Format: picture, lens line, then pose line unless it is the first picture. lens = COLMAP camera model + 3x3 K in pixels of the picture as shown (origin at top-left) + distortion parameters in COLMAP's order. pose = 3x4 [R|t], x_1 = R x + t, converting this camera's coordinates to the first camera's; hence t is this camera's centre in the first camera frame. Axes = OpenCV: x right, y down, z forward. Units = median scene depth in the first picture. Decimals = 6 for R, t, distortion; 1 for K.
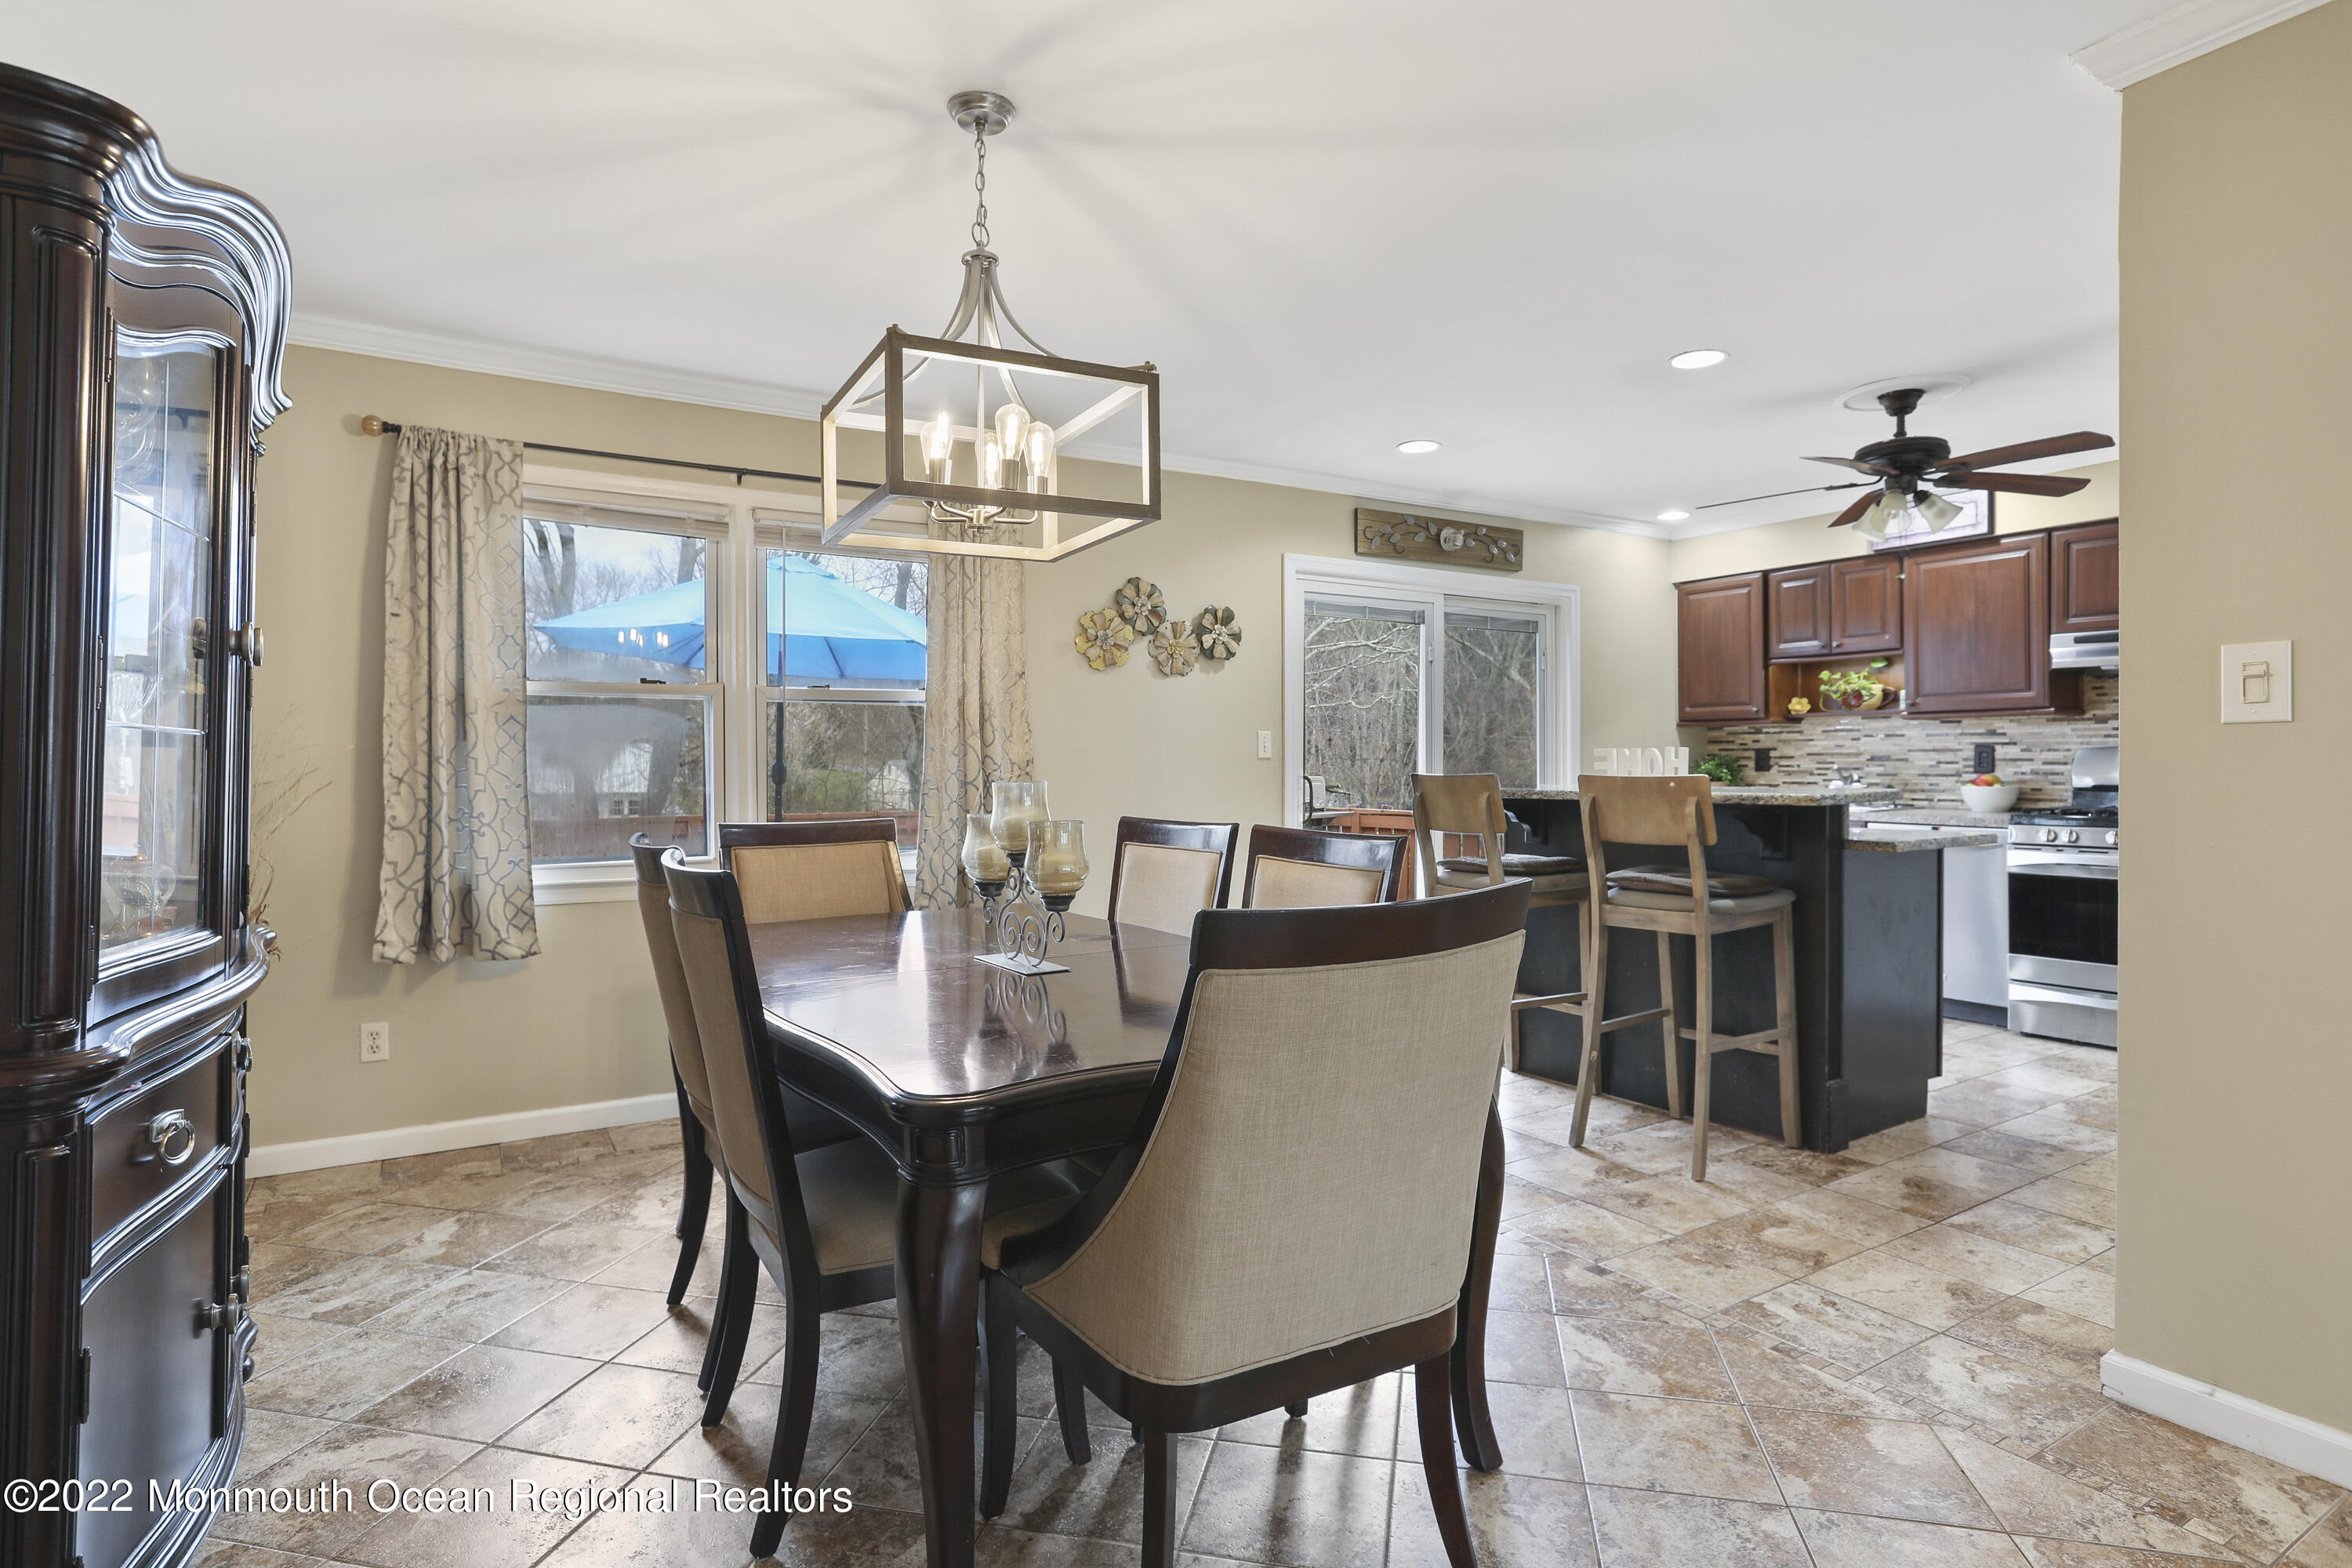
lens RADIAL K [[1246.7, 0, 1172.8], [0, 1246.7, 788.6], [0, 0, 1]] dist [-0.003217, 0.000283]
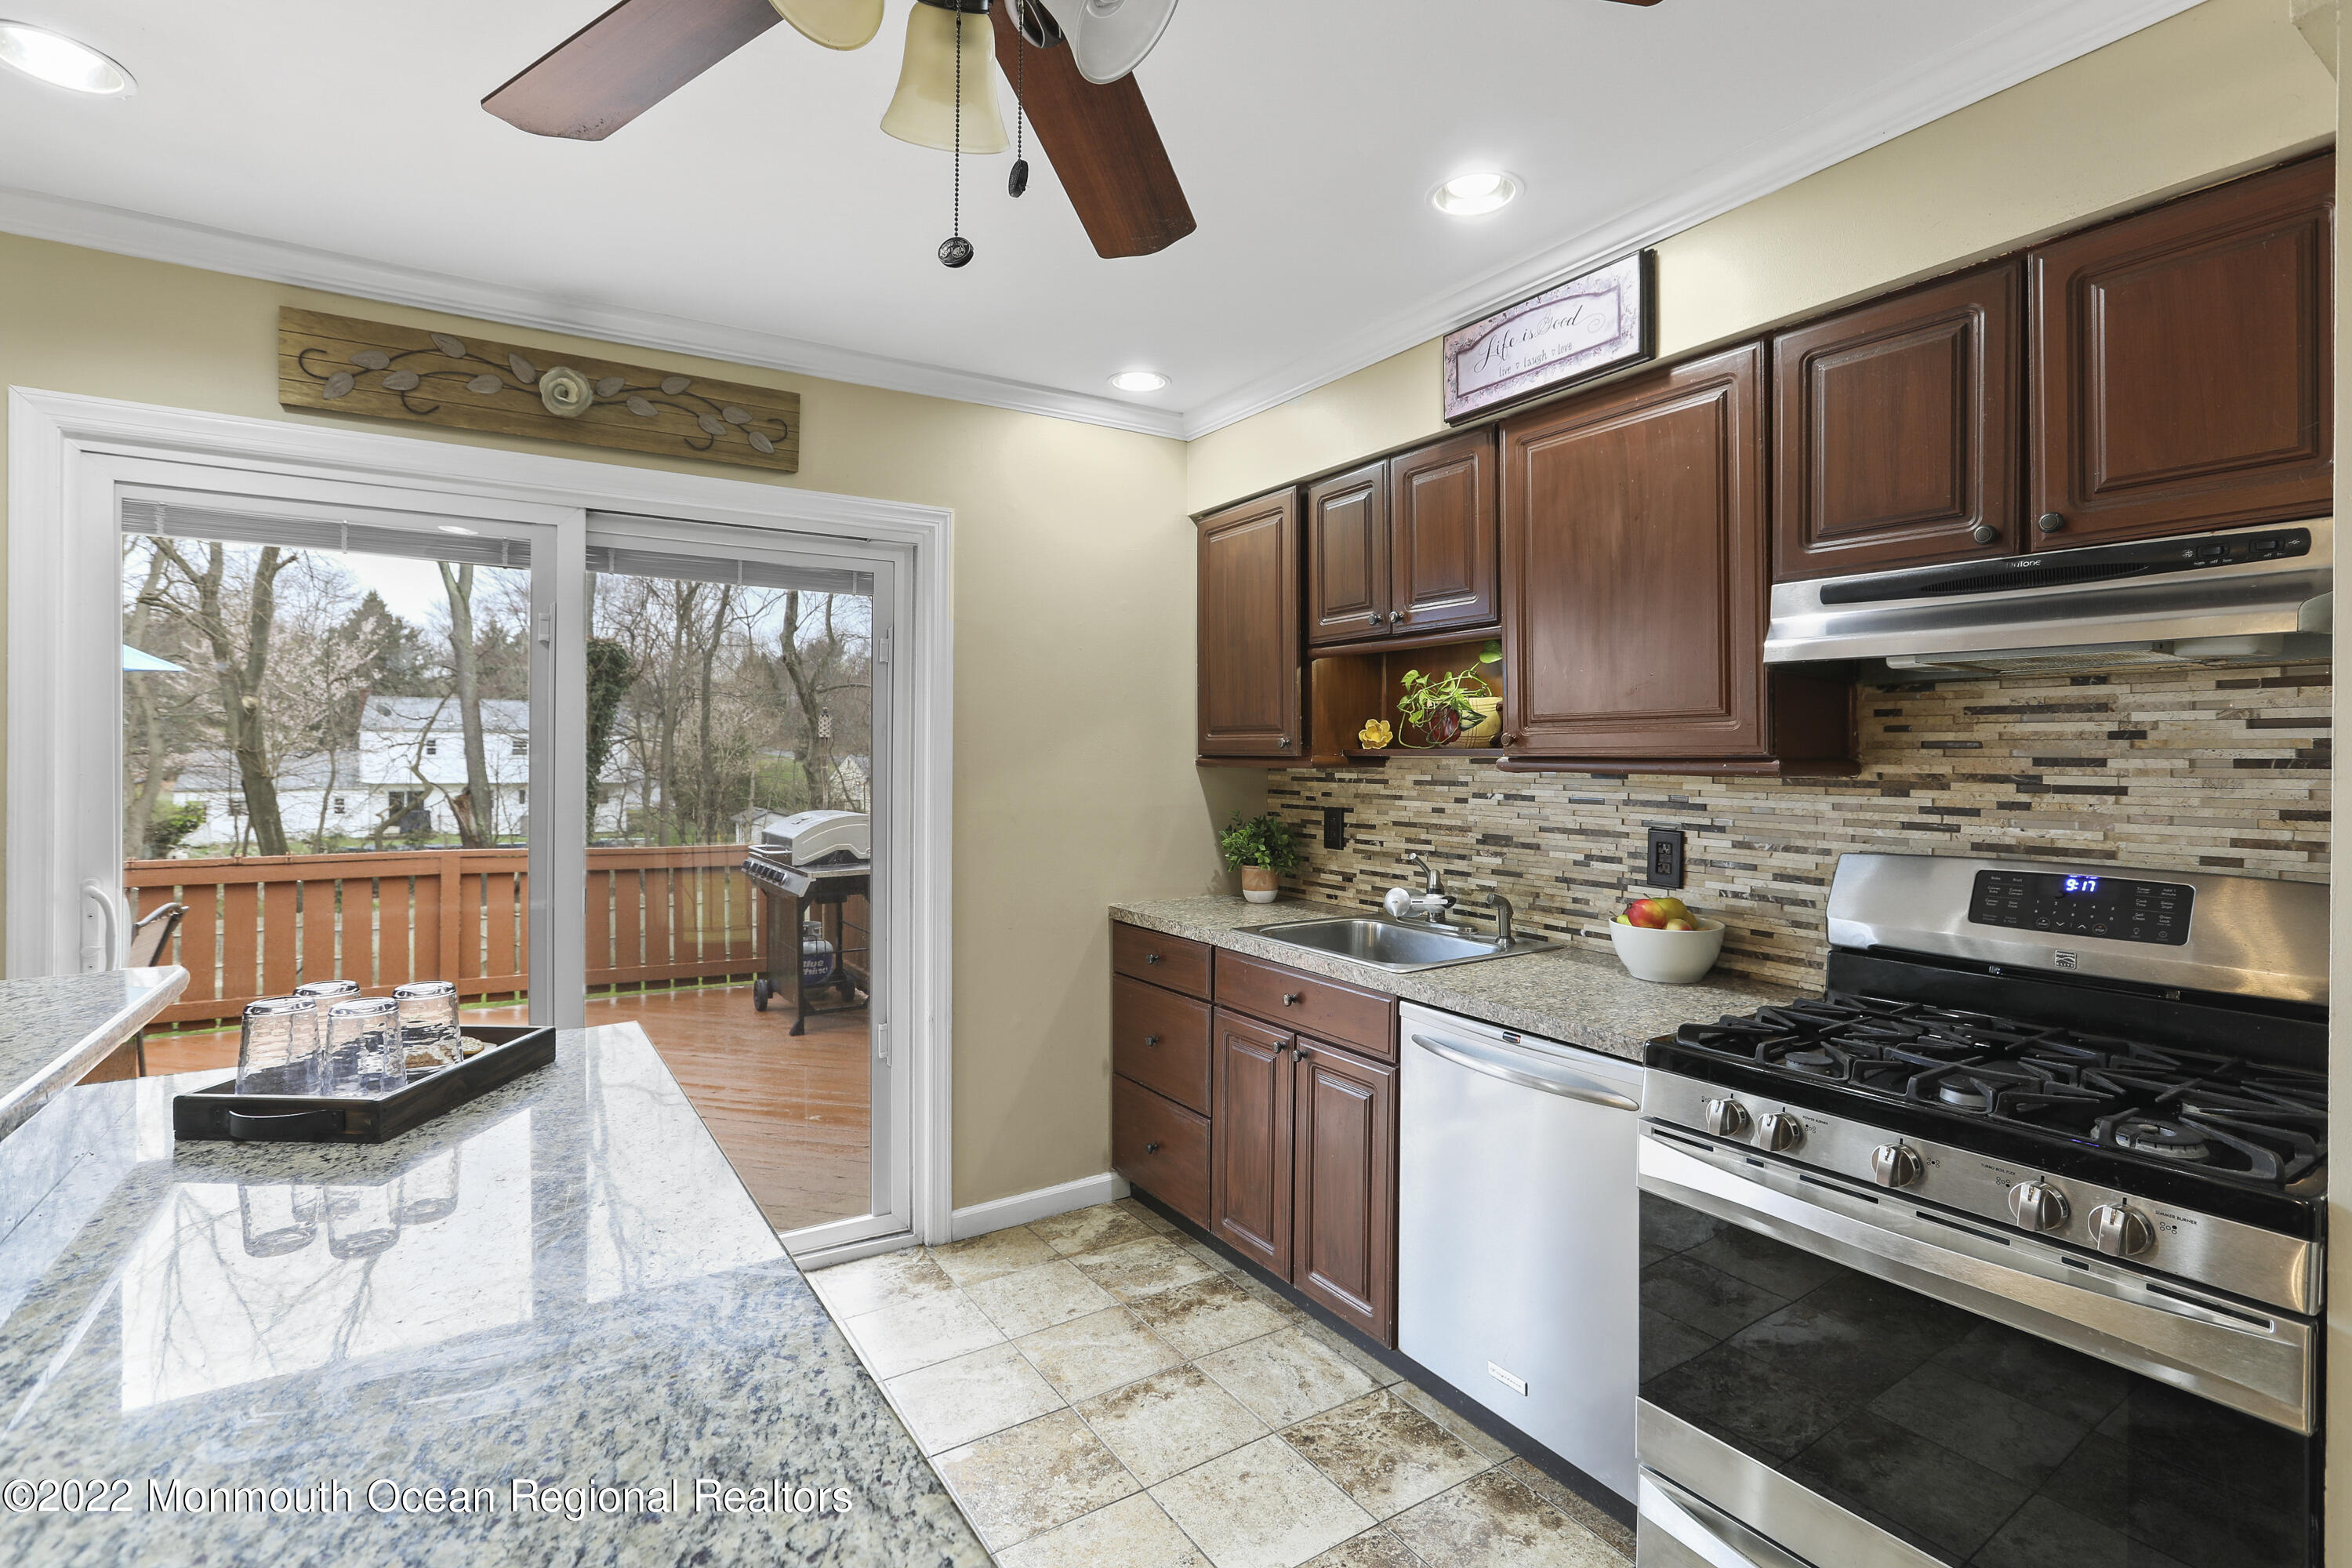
lens RADIAL K [[1086.8, 0, 1172.5], [0, 1086.8, 762.8], [0, 0, 1]] dist [-0.035610, 0.011560]
pose [[0.999803, 0.012057, -0.015754, 0.456156], [-0.012264, 0.999839, -0.013112, -0.050526], [0.015594, 0.013302, 0.999790, 0.569446]]
